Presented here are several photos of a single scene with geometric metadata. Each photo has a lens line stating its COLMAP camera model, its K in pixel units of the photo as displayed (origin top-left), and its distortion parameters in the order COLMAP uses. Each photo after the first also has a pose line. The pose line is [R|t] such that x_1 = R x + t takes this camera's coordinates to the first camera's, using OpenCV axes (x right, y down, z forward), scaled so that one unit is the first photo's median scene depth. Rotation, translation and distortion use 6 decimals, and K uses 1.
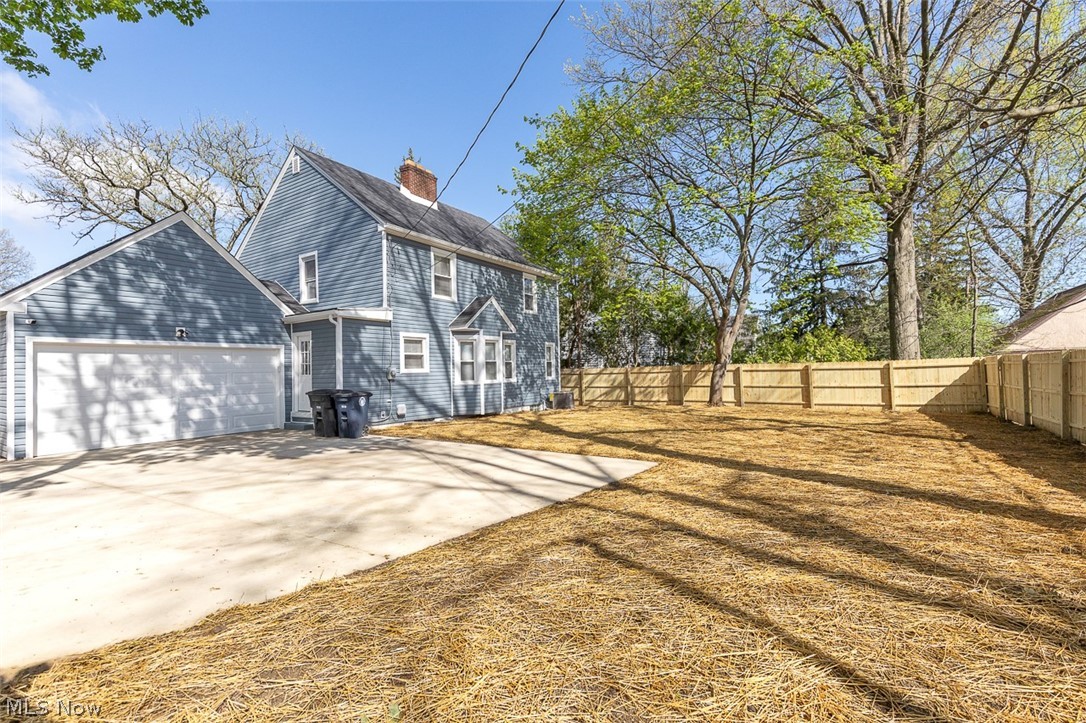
lens RADIAL K [[499.6, 0, 541.2], [0, 499.6, 362.6], [0, 0, 1]] dist [0.011869, -0.001176]
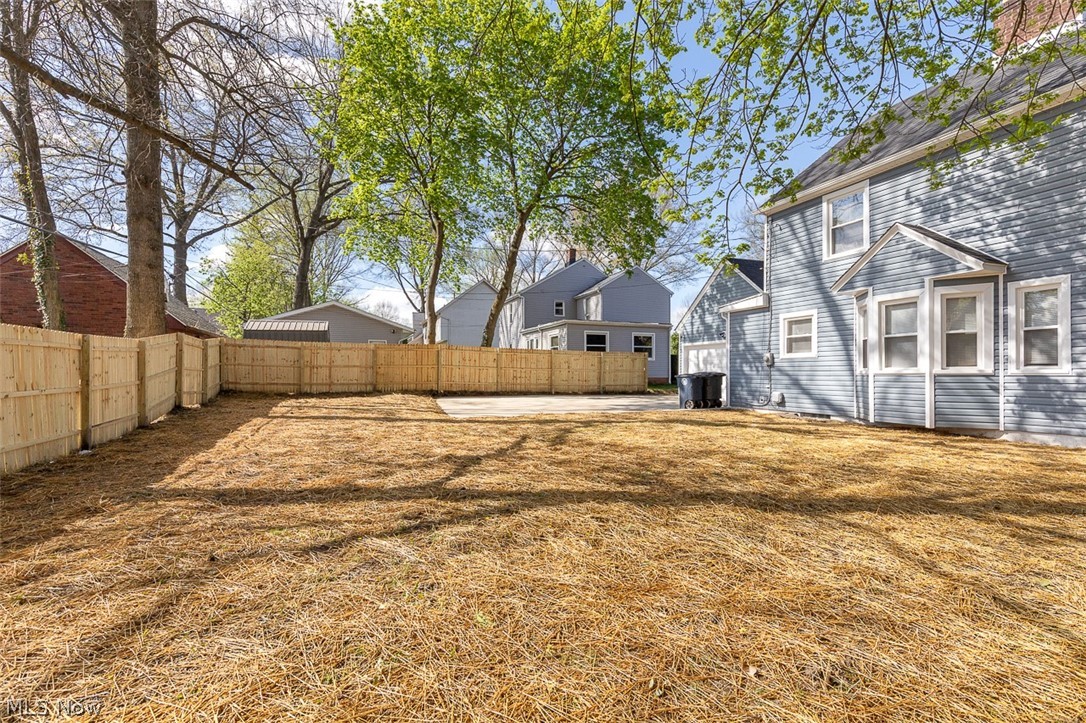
lens RADIAL K [[499.6, 0, 541.2], [0, 499.6, 362.6], [0, 0, 1]] dist [0.011869, -0.001176]
pose [[-0.598200, 0.002675, -0.801342, 0.707072], [0.028366, 0.999438, -0.017838, 0.031420], [0.800844, -0.033402, -0.597940, 1.159741]]
